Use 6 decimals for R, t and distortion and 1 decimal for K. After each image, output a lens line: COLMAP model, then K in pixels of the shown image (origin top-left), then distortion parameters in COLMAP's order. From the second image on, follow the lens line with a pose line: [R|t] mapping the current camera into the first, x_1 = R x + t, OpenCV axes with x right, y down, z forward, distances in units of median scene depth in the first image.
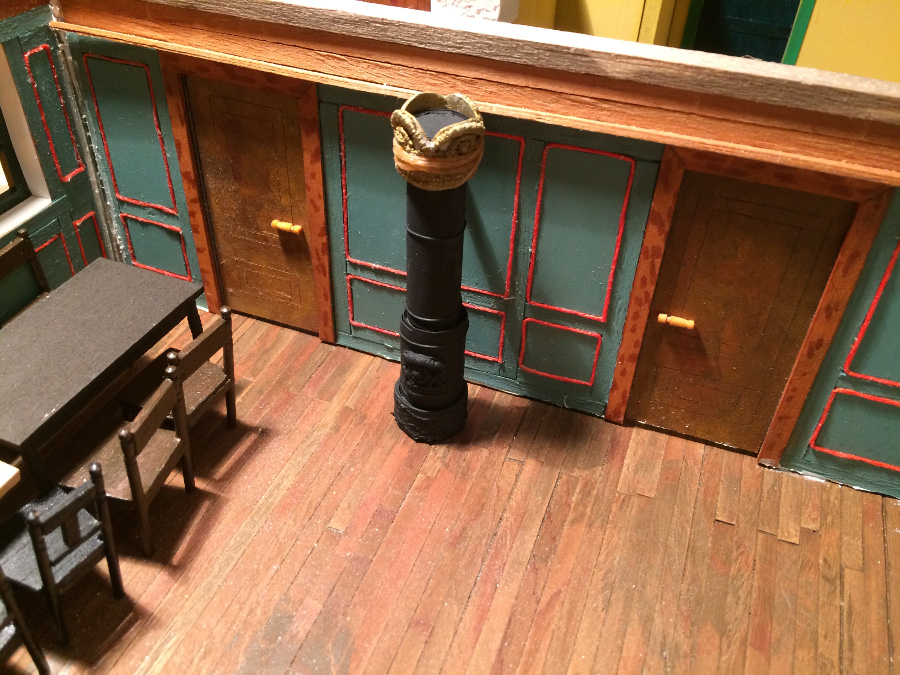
lens RADIAL K [[778.7, 0, 447.9], [0, 778.7, 329.4], [0, 0, 1]] dist [0.074562, -0.133392]
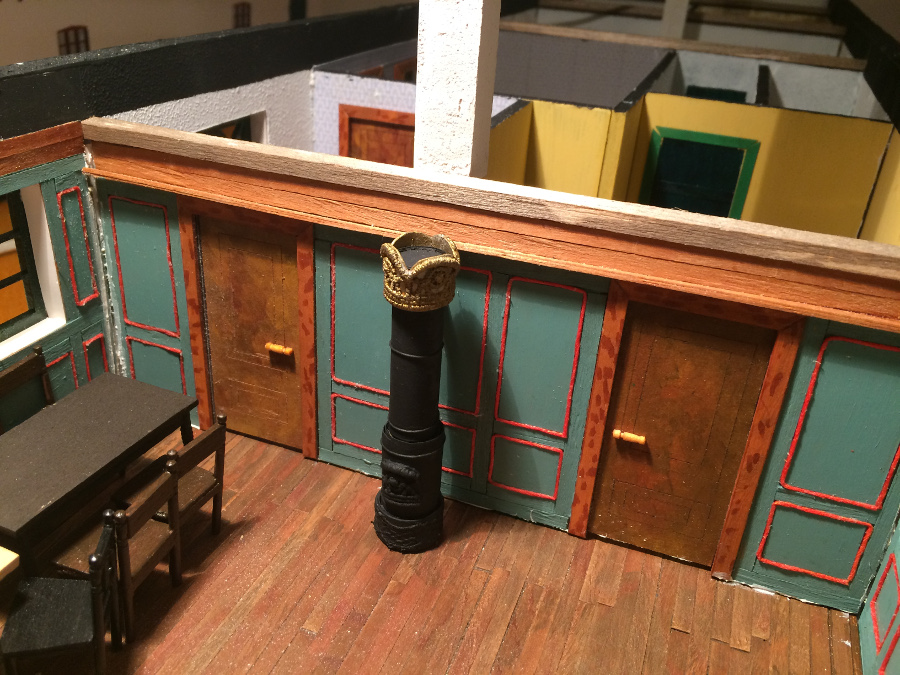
lens RADIAL K [[778.7, 0, 447.9], [0, 778.7, 329.4], [0, 0, 1]] dist [0.074562, -0.133392]
pose [[0.999624, 0.021310, 0.017281, 0.014074], [-0.017585, 0.981108, -0.192661, 0.057518], [-0.021060, 0.192284, 0.981113, -0.104517]]
